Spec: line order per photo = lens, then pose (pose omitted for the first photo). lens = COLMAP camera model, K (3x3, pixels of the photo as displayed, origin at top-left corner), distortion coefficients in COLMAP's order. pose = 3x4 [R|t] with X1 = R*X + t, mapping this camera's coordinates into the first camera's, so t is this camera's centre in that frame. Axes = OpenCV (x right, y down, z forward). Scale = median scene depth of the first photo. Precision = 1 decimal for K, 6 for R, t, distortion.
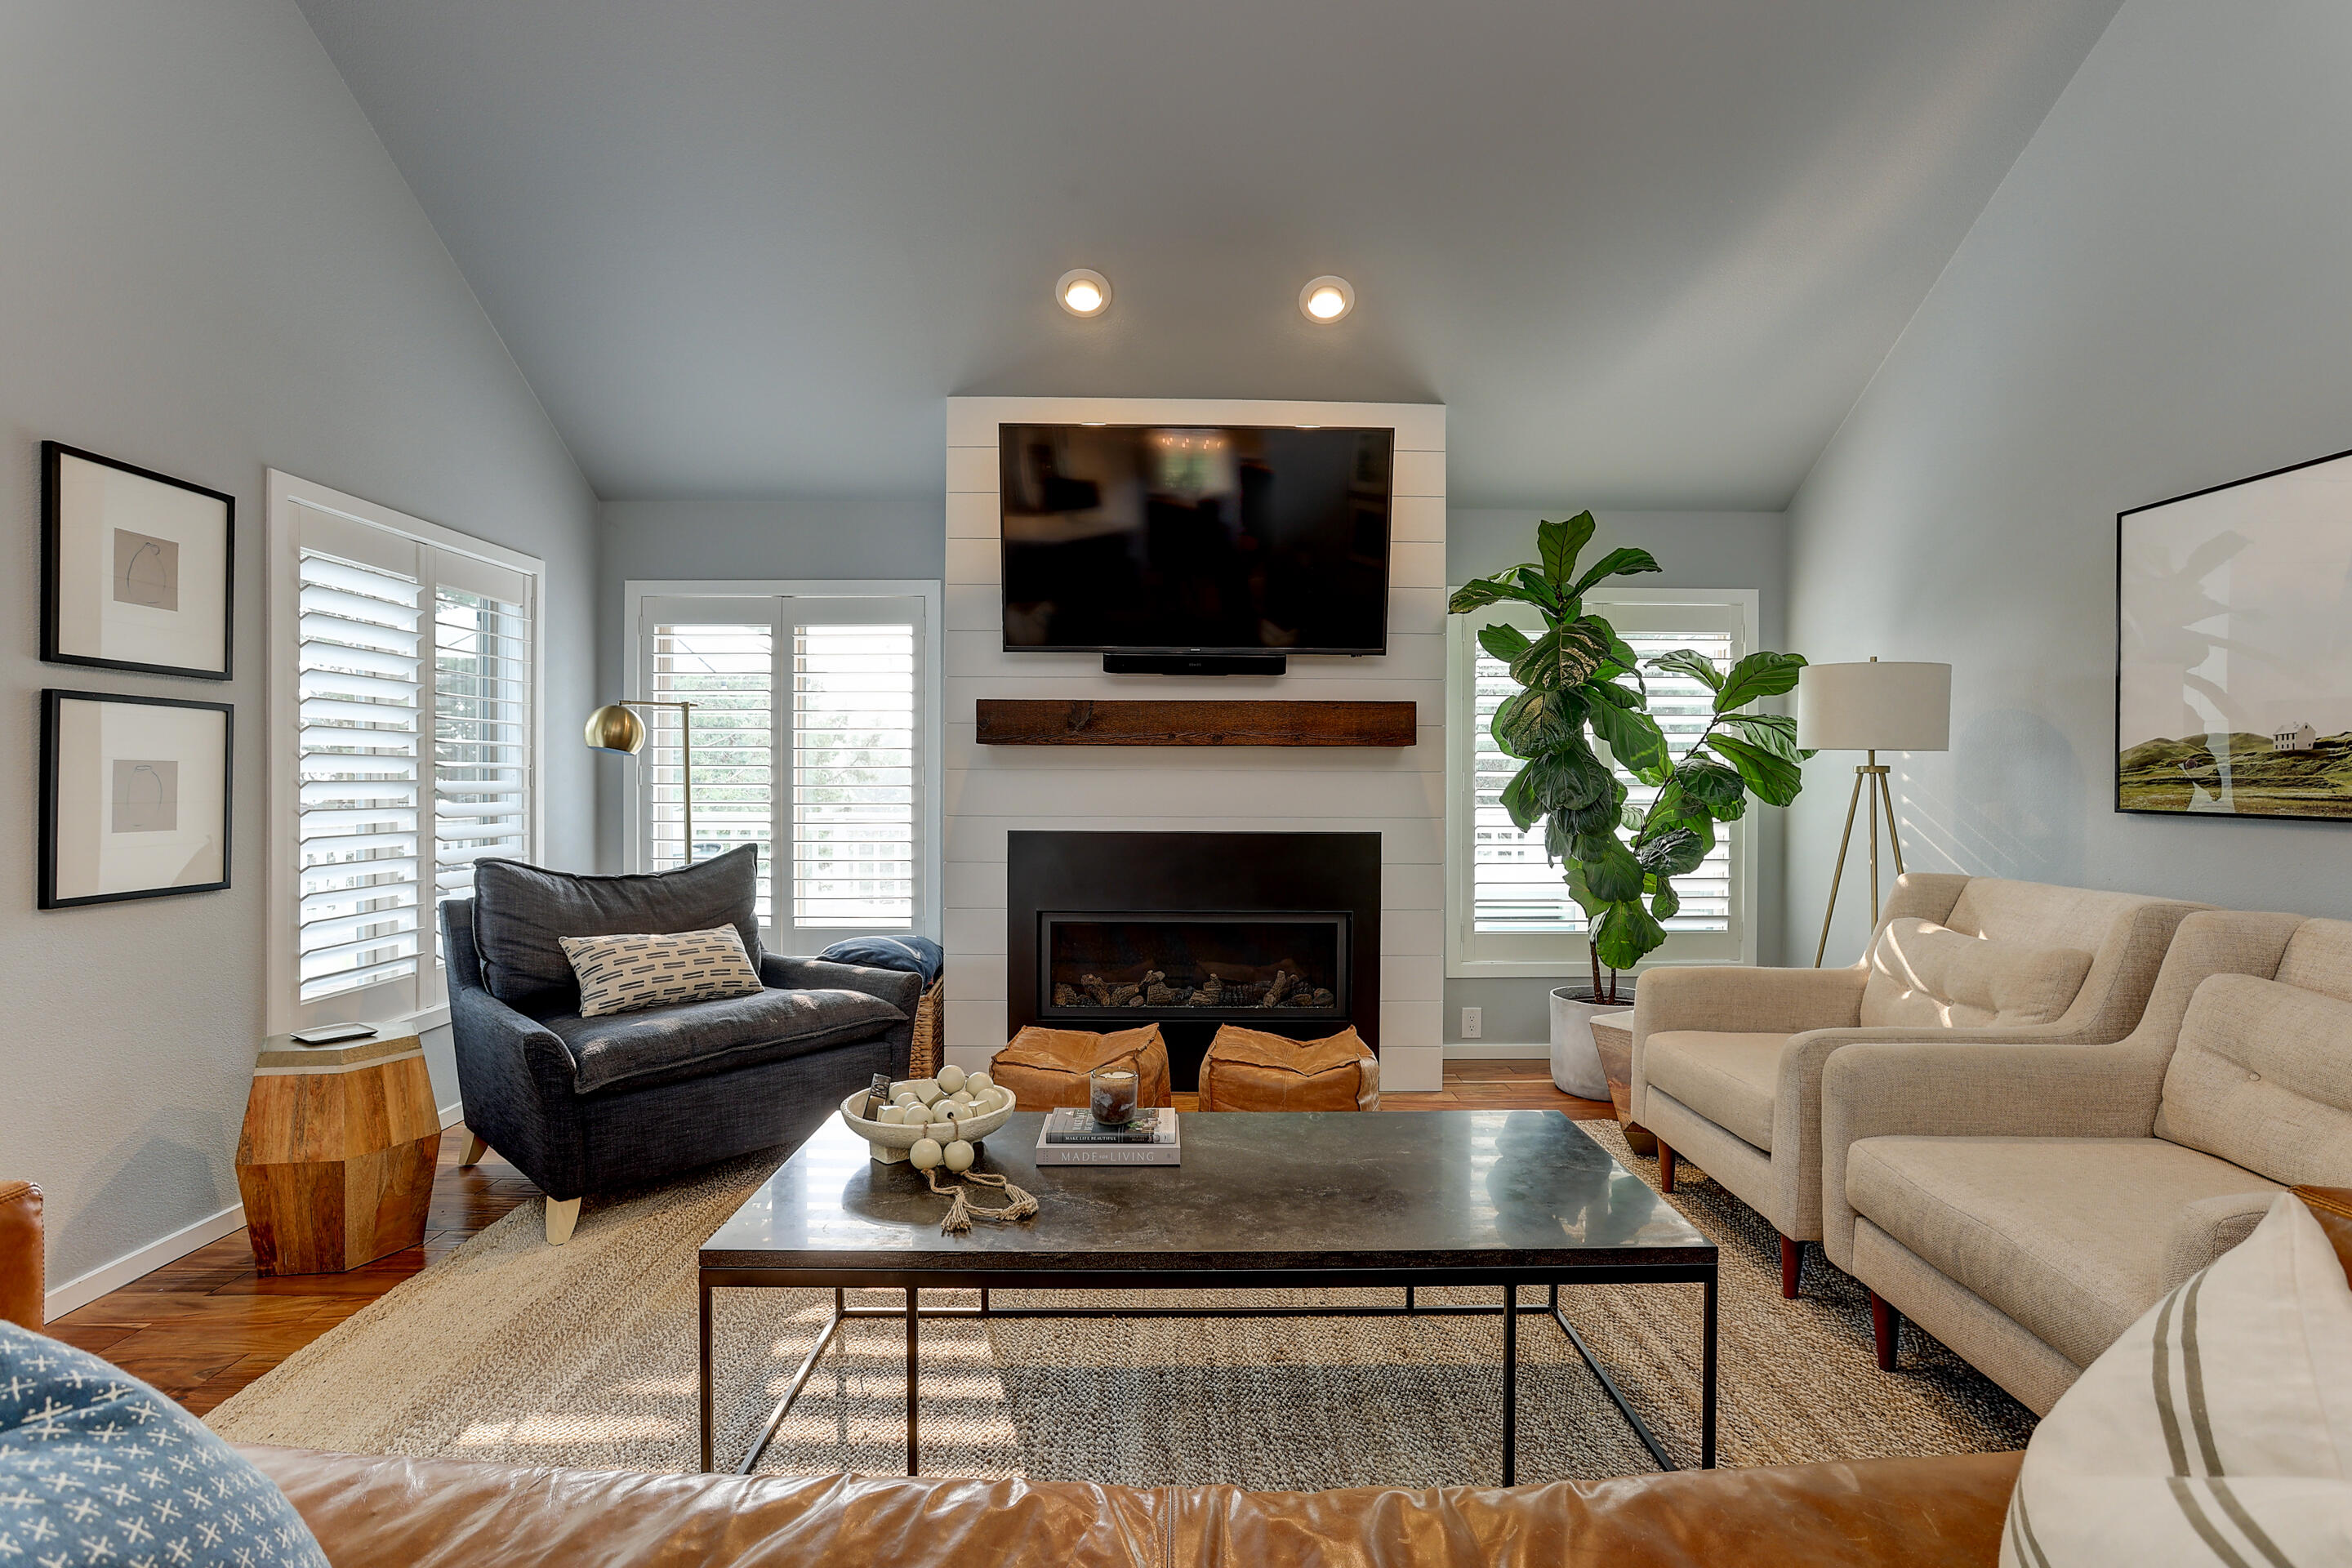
lens RADIAL K [[1152.1, 0, 1193.1], [0, 1152.1, 767.9], [0, 0, 1]] dist [-0.056587, 0.032595]
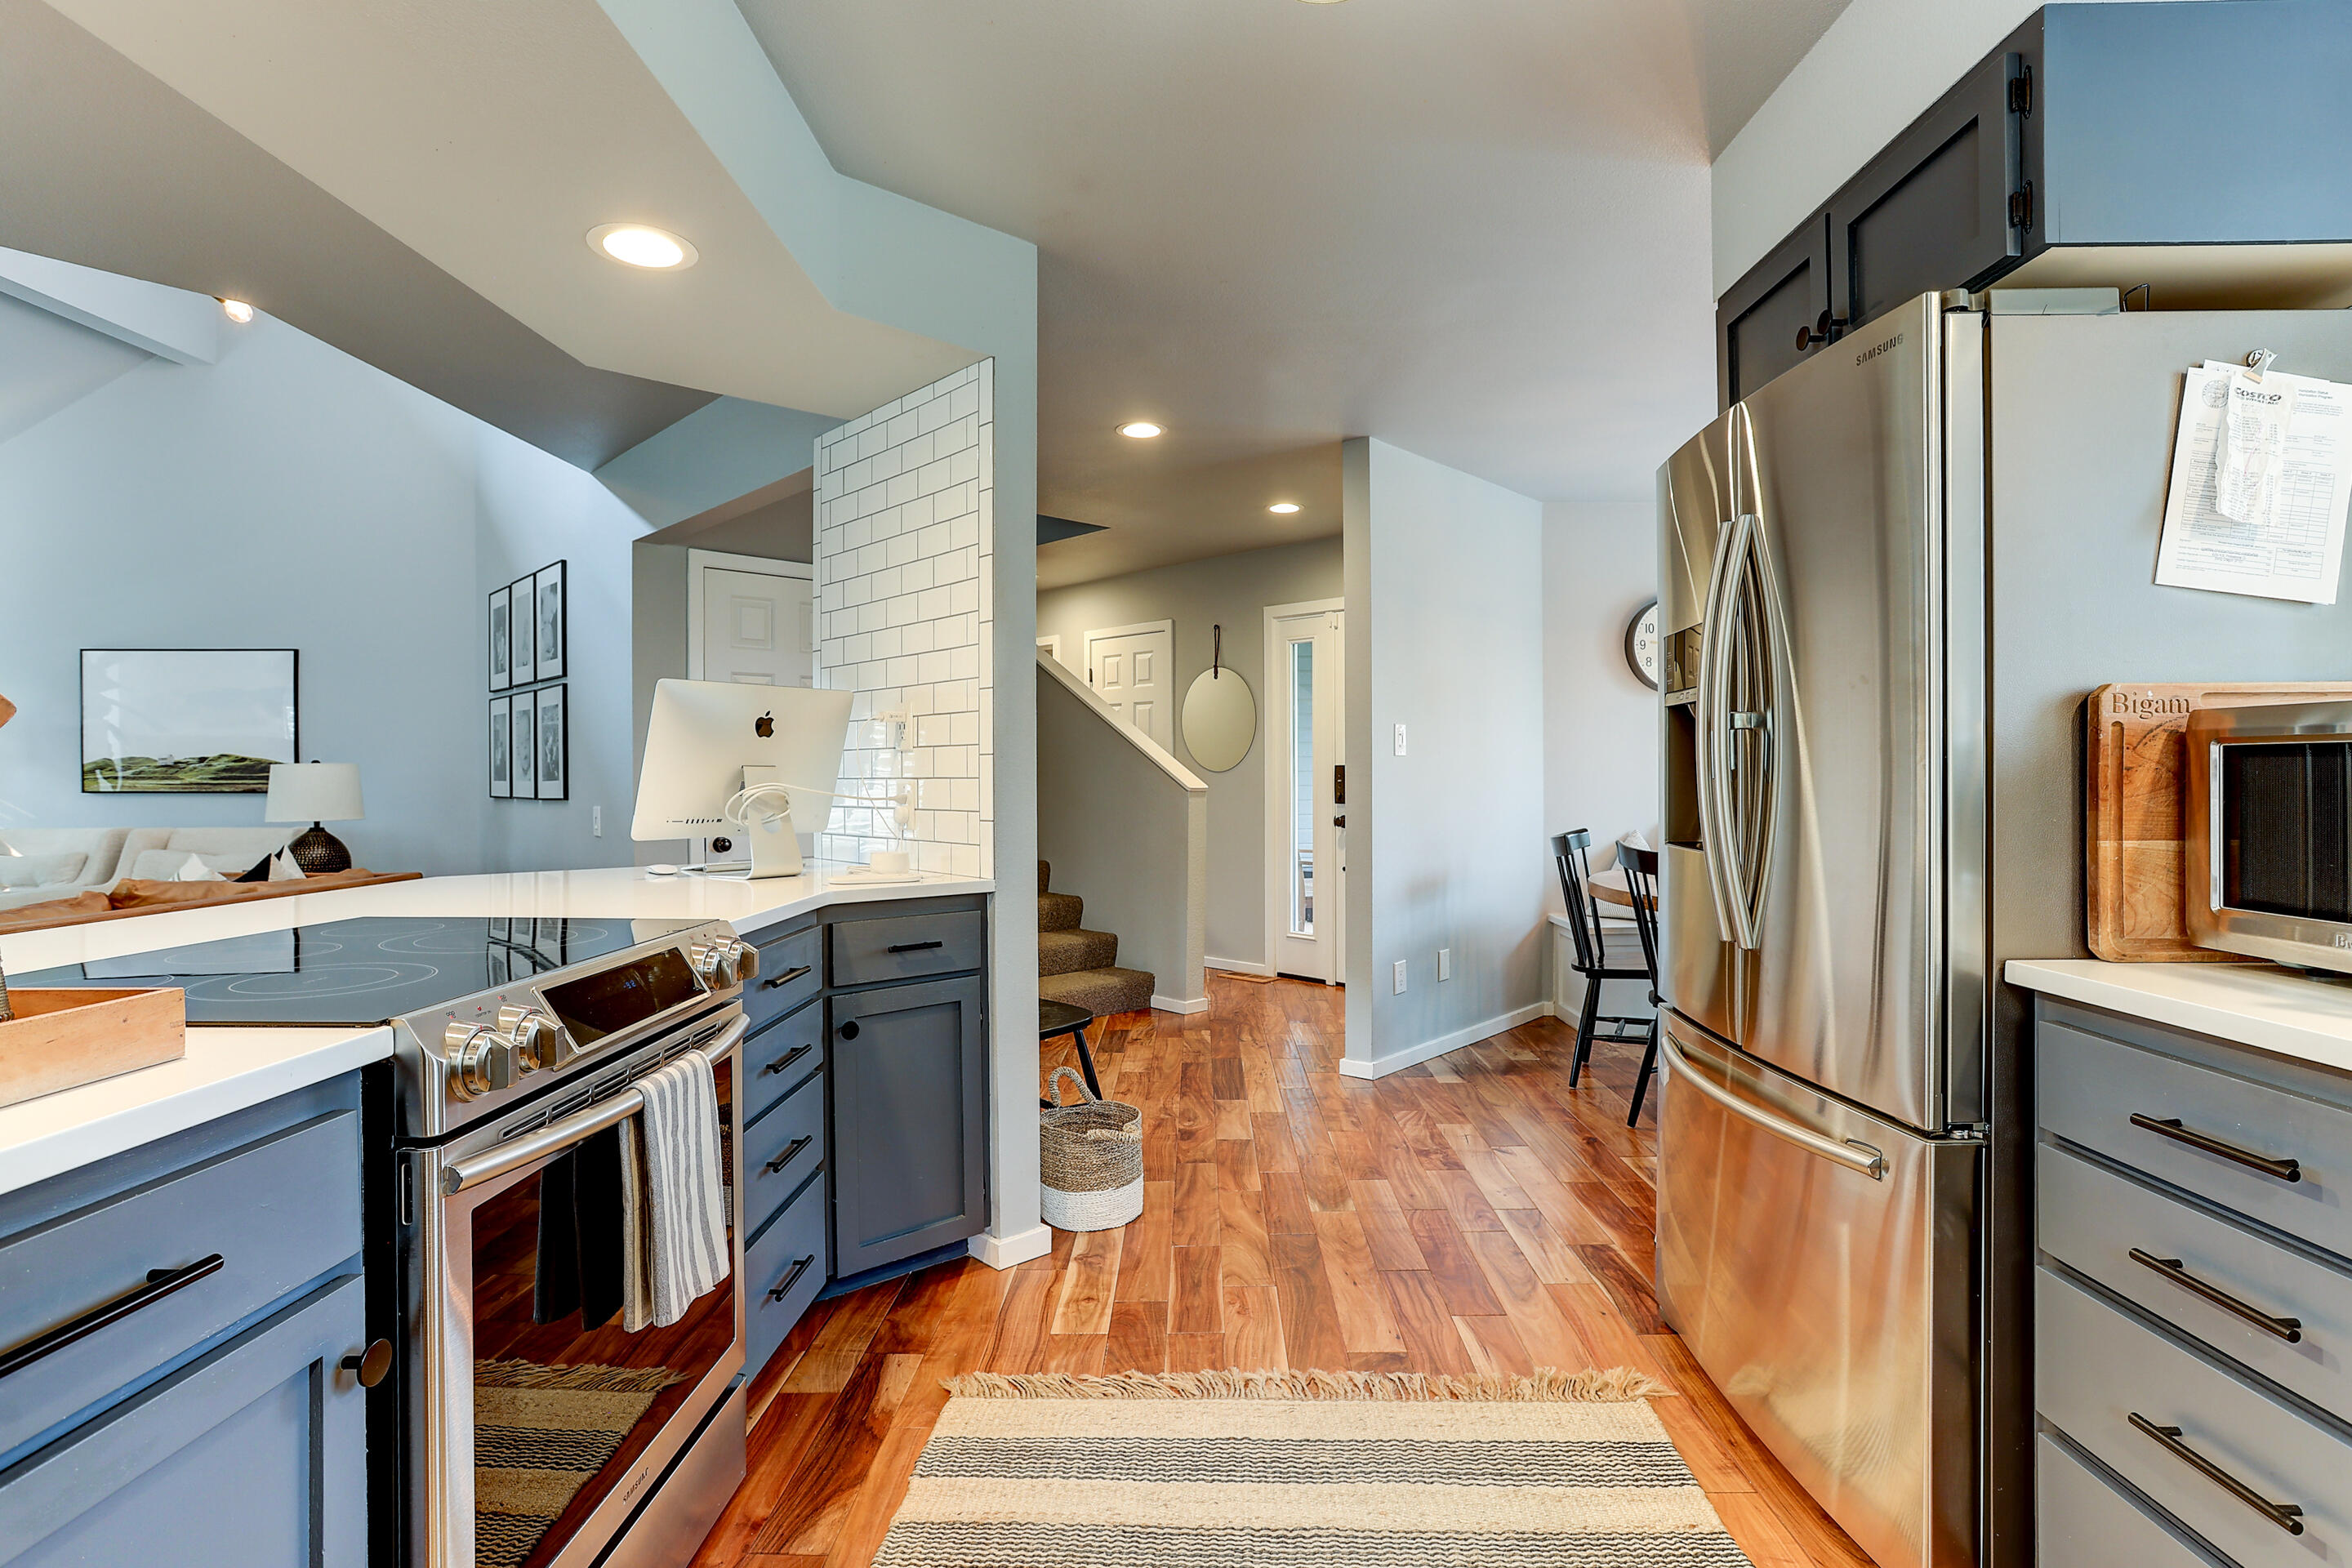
lens RADIAL K [[1152.1, 0, 1193.1], [0, 1152.1, 767.9], [0, 0, 1]] dist [-0.056587, 0.032595]
pose [[0.016024, -0.004315, 0.999862, -1.277798], [-0.005826, 0.999973, 0.004409, -0.029153], [-0.999855, -0.005896, 0.015998, -1.137606]]
